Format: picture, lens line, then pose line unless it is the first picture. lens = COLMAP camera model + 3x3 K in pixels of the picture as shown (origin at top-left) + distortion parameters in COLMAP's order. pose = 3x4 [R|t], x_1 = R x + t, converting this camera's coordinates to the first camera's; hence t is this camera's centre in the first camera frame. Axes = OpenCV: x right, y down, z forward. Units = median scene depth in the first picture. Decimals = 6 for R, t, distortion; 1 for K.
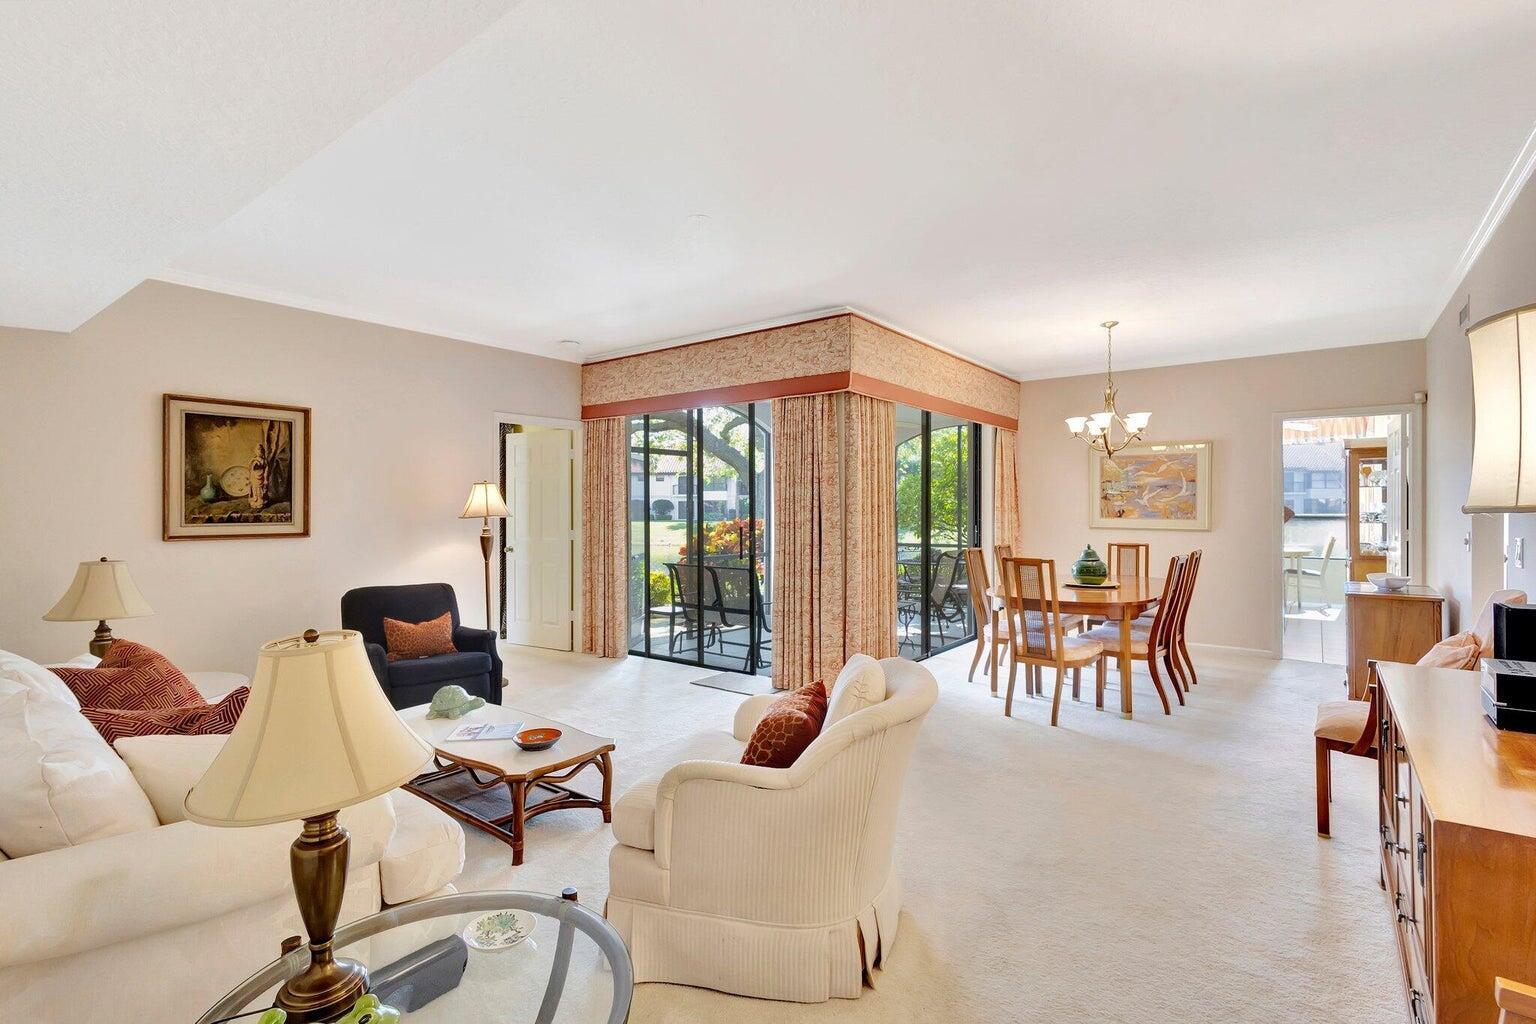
lens RADIAL K [[707.3, 0, 760.6], [0, 707.3, 503.3], [0, 0, 1]] dist [0.003390, 0.000551]
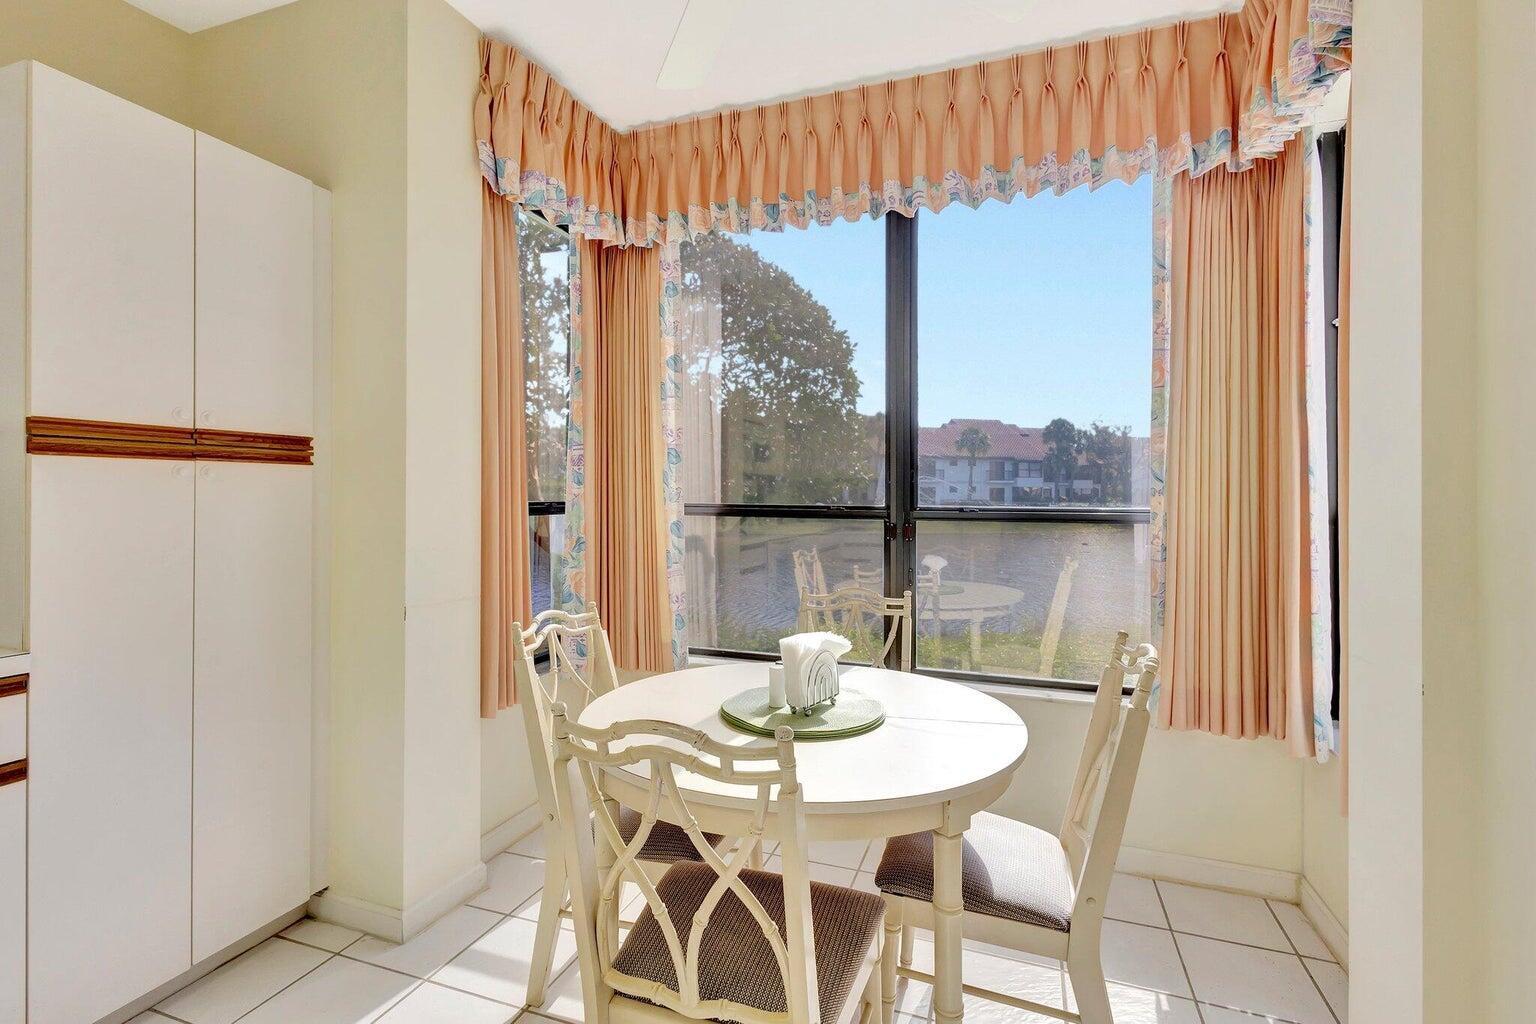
lens RADIAL K [[707.3, 0, 759.6], [0, 707.3, 481.9], [0, 0, 1]] dist [0.003390, 0.000551]
pose [[0.952157, 0.013749, 0.305299, 0.964701], [-0.011113, 0.999884, -0.010370, 0.015451], [-0.305406, 0.006481, 0.952200, 1.241119]]
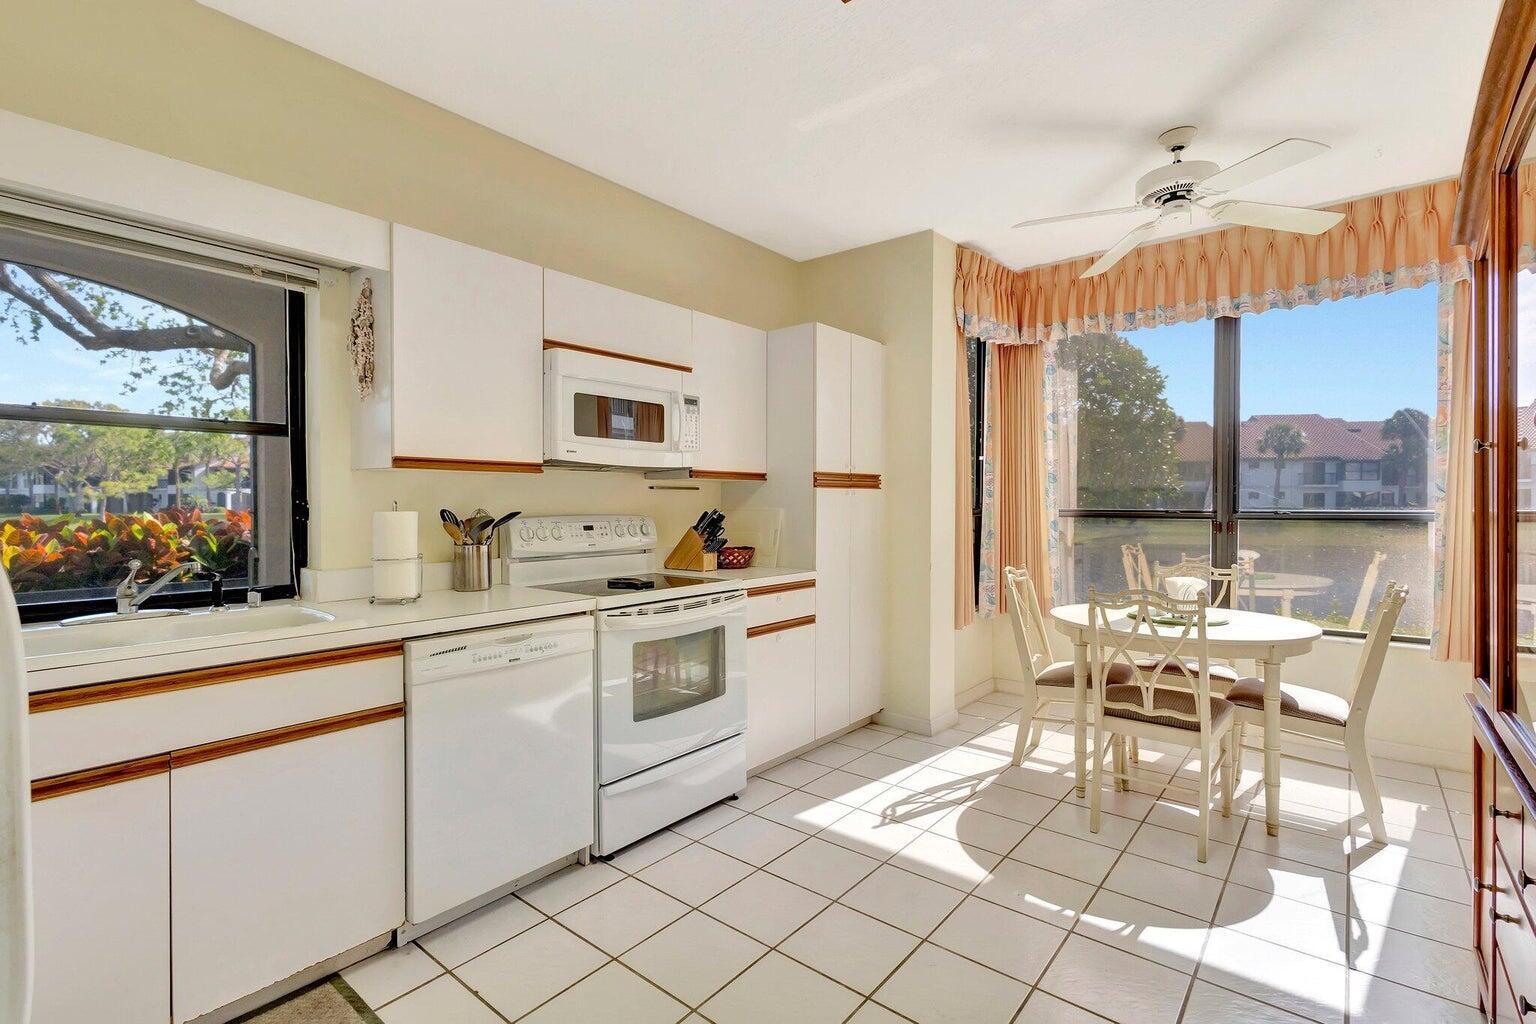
lens RADIAL K [[707.3, 0, 751.5], [0, 707.3, 511.0], [0, 0, 1]] dist [0.003390, 0.000551]
pose [[0.999313, 0.002658, -0.036964, 0.789651], [-0.001916, 0.999796, 0.020102, 0.013772], [0.037010, -0.020017, 0.999114, 0.994240]]
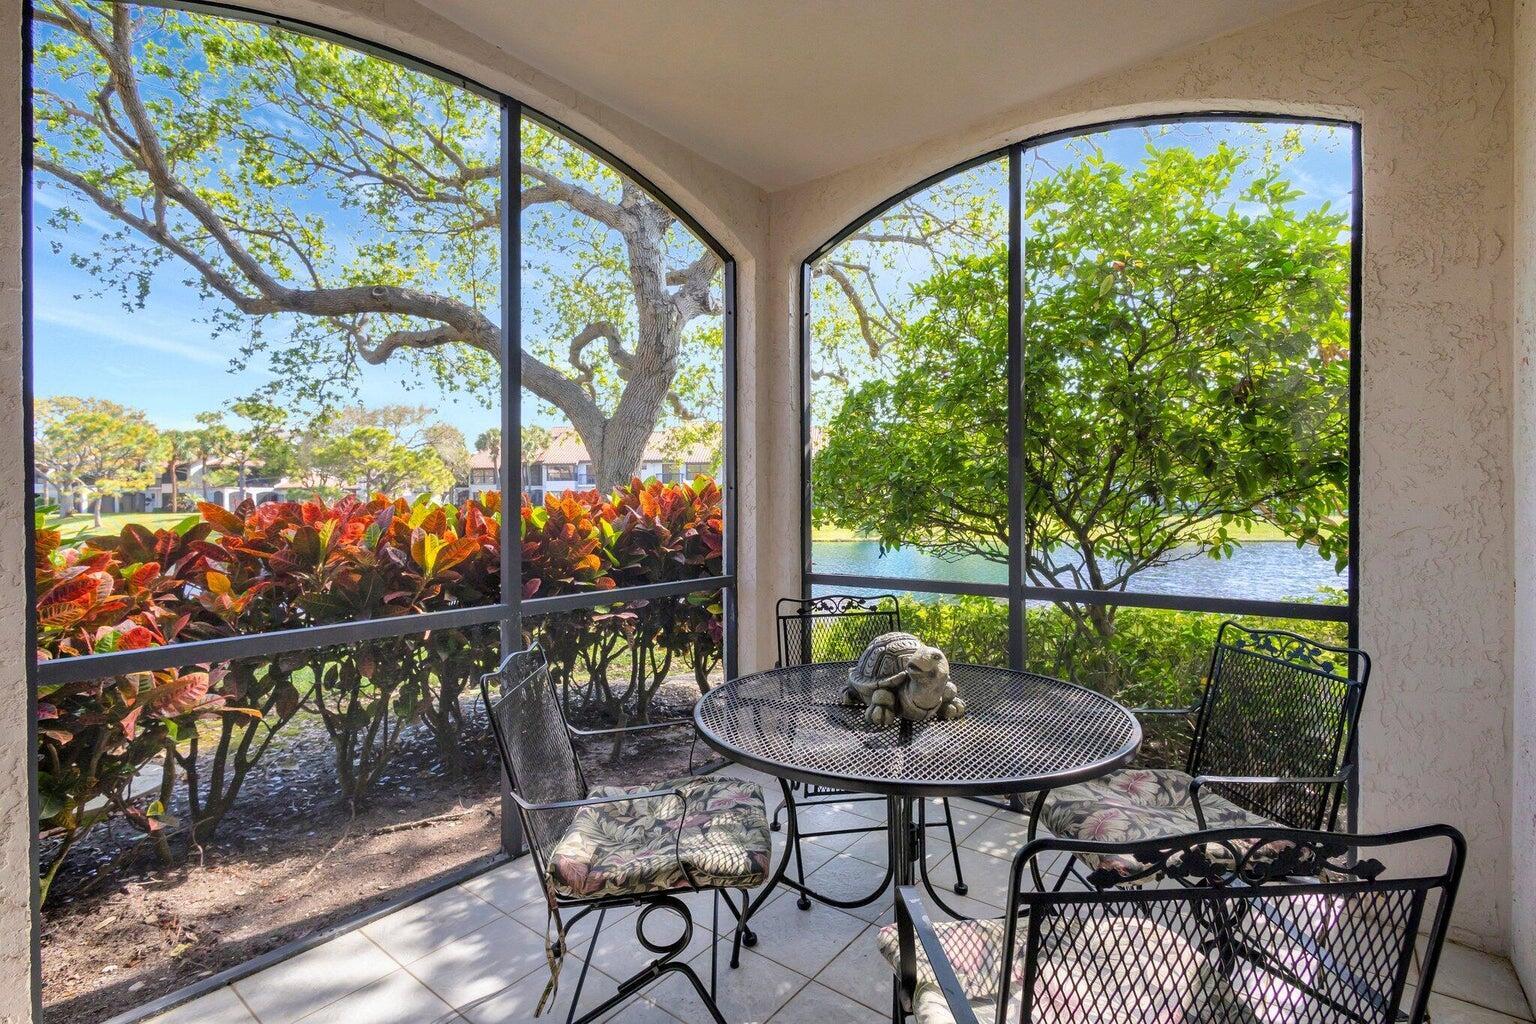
lens RADIAL K [[707.3, 0, 766.2], [0, 707.3, 508.2], [0, 0, 1]] dist [0.003390, 0.000551]
pose [[0.999991, -0.000747, -0.004237, 0.297989], [0.000821, 0.999844, 0.017648, 0.036212], [0.004223, -0.017651, 0.999835, 1.161332]]
